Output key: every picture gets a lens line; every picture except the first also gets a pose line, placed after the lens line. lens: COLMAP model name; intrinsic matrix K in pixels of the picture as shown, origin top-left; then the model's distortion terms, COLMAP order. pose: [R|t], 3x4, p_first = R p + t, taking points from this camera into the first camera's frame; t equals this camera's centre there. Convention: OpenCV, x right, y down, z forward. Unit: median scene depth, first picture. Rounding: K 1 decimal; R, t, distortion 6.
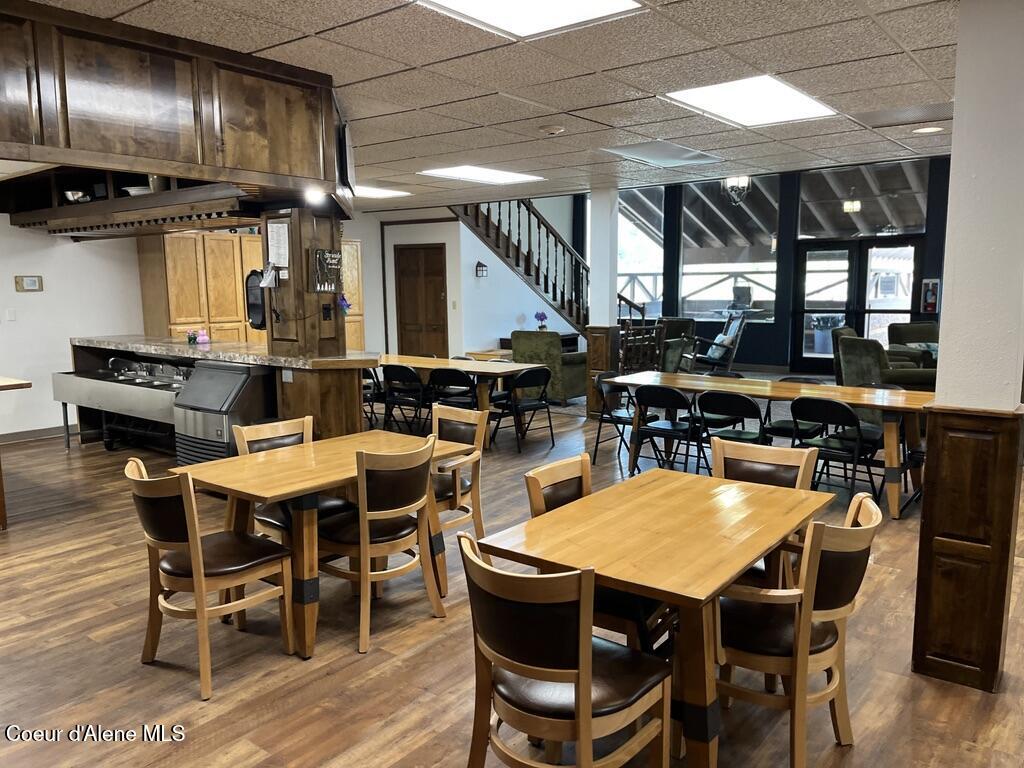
lens RADIAL K [[778.3, 0, 512.2], [0, 778.3, 376.0], [0, 0, 1]] dist [0.053939, -0.075072]
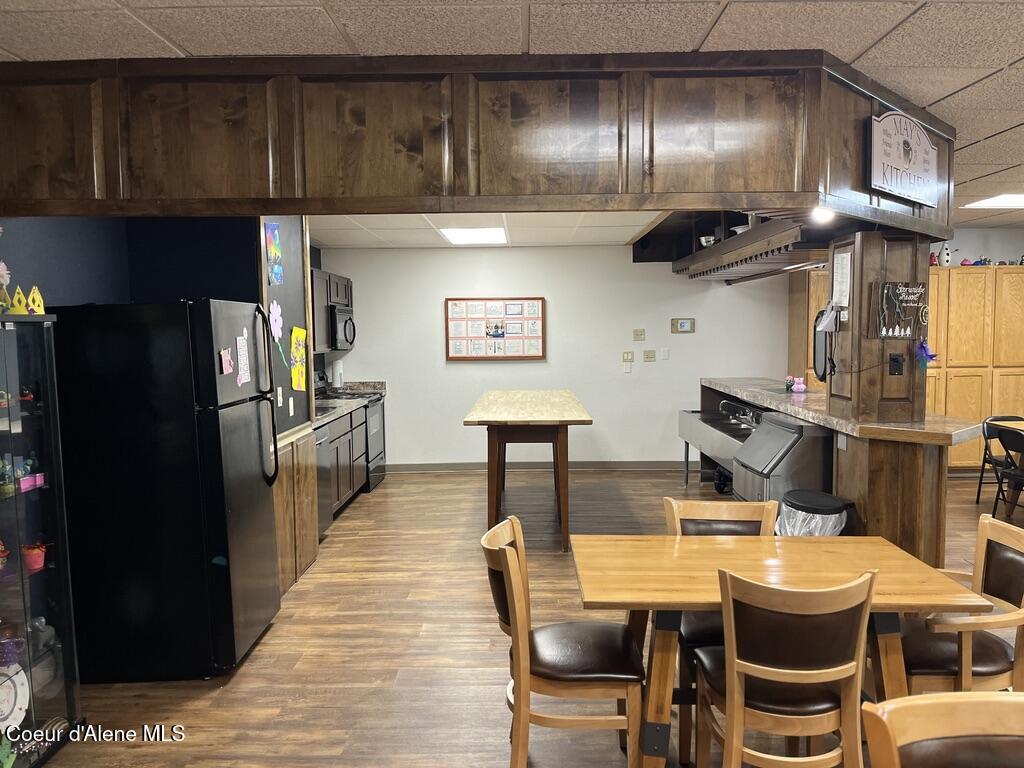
lens RADIAL K [[778.3, 0, 512.2], [0, 778.3, 376.0], [0, 0, 1]] dist [0.053939, -0.075072]
pose [[0.609617, 0.053035, -0.790920, 0.142902], [-0.091668, 0.995782, -0.003884, -0.034459], [0.787378, 0.074870, 0.611907, 0.248867]]
